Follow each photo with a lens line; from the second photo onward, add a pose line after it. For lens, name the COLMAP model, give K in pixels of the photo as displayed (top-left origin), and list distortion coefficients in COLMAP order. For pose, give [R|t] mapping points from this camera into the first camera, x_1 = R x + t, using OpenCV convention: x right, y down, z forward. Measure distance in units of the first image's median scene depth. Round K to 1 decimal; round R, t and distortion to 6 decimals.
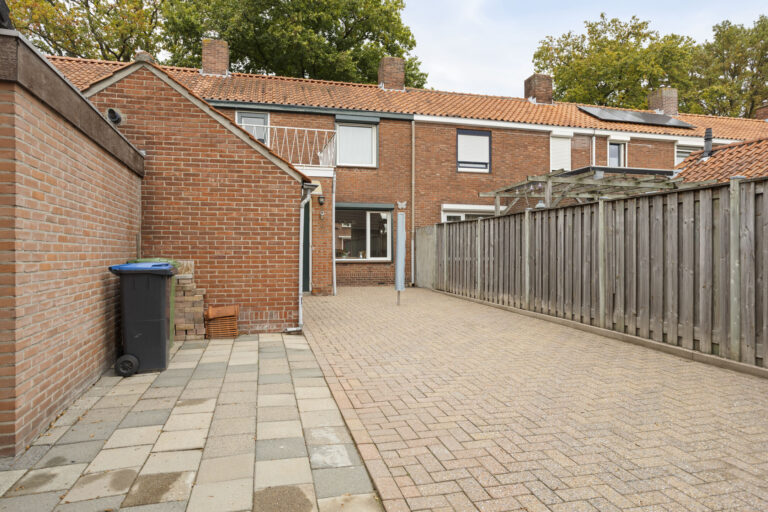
lens RADIAL K [[466.5, 0, 384.3], [0, 466.5, 228.0], [0, 0, 1]] dist [-0.015568, 0.001190]
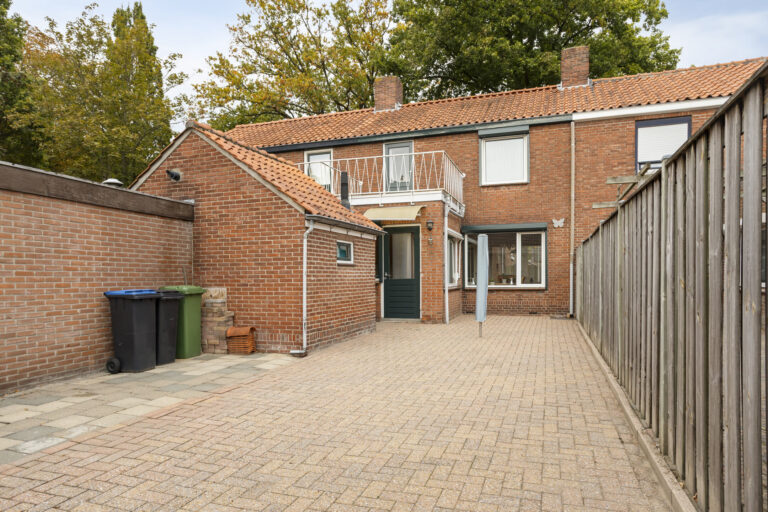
lens RADIAL K [[482.6, 0, 383.9], [0, 482.6, 272.4], [0, 0, 1]] dist [-0.031789, 0.037098]
pose [[0.835084, -0.011589, -0.550001, 0.582031], [0.034545, 0.998910, 0.031404, 0.005877], [0.549037, -0.045225, 0.834574, 0.186443]]
